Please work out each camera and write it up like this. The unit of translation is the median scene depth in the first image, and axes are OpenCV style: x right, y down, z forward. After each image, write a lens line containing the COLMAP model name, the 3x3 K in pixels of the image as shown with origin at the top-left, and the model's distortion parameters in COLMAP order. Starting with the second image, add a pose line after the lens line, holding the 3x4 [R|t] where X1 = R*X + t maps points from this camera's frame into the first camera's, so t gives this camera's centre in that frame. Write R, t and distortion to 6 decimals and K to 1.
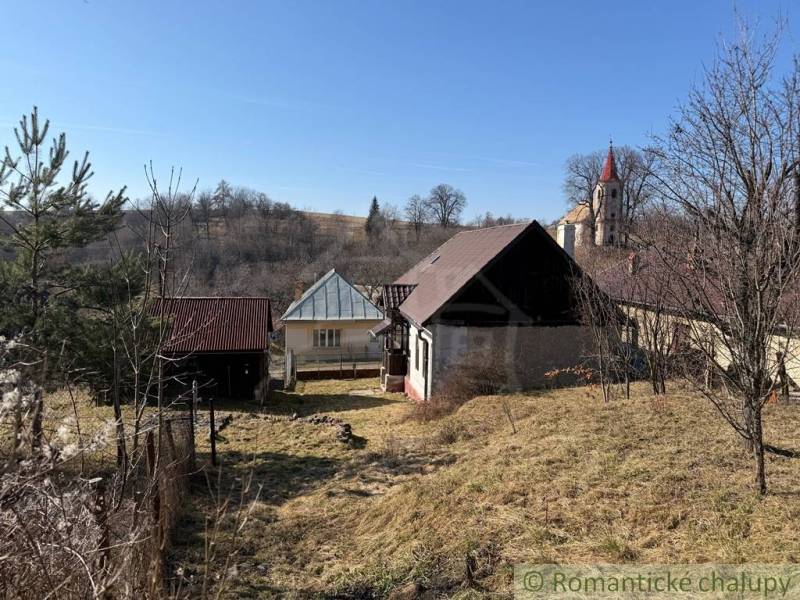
lens RADIAL K [[560.6, 0, 400.0], [0, 560.6, 300.0], [0, 0, 1]] dist [0.130390, -0.196486]
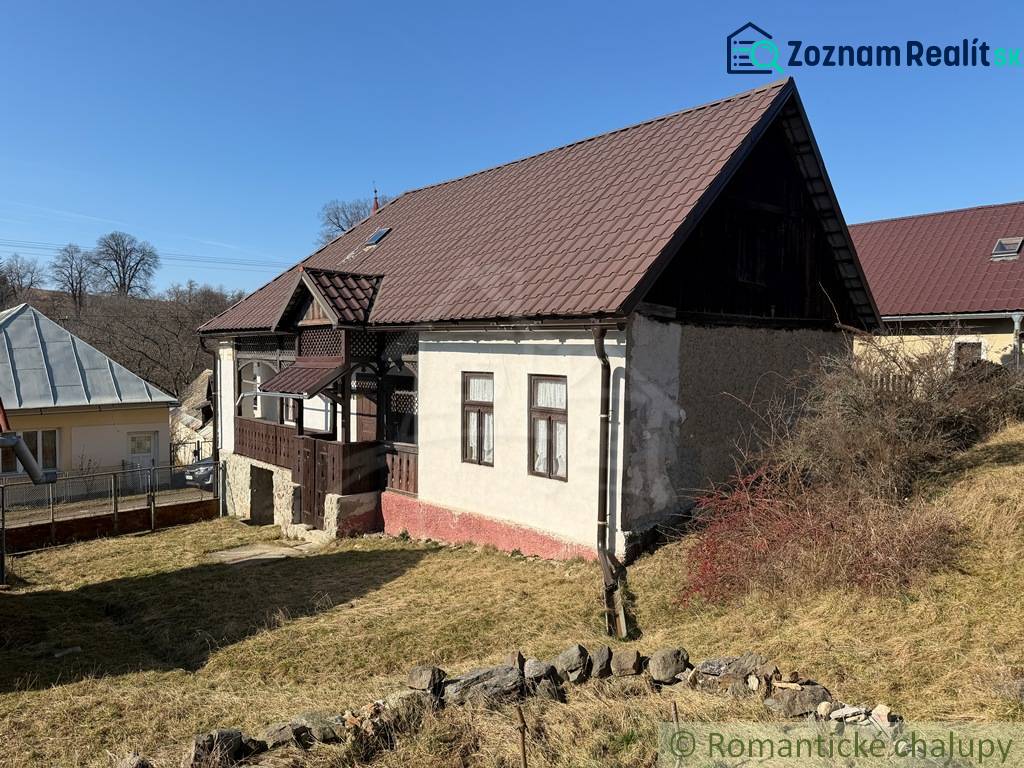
lens RADIAL K [[717.5, 0, 512.0], [0, 717.5, 384.0], [0, 0, 1]] dist [0.130390, -0.196486]
pose [[0.831082, -0.034581, 0.555073, -0.200200], [0.053222, 0.998430, -0.017484, 0.071796], [-0.553597, 0.044073, 0.831618, 0.514876]]
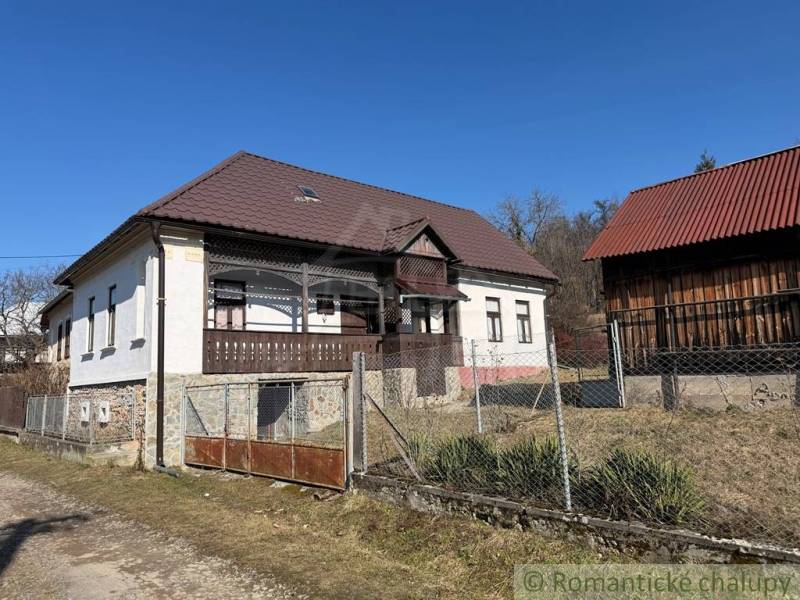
lens RADIAL K [[564.0, 0, 393.4], [0, 564.0, 299.7], [0, 0, 1]] dist [0.065534, -0.089710]
pose [[-0.534739, 0.133911, 0.834339, -0.505123], [0.101712, 0.990385, -0.093768, 0.113394], [-0.838874, 0.034721, -0.543218, 1.388120]]
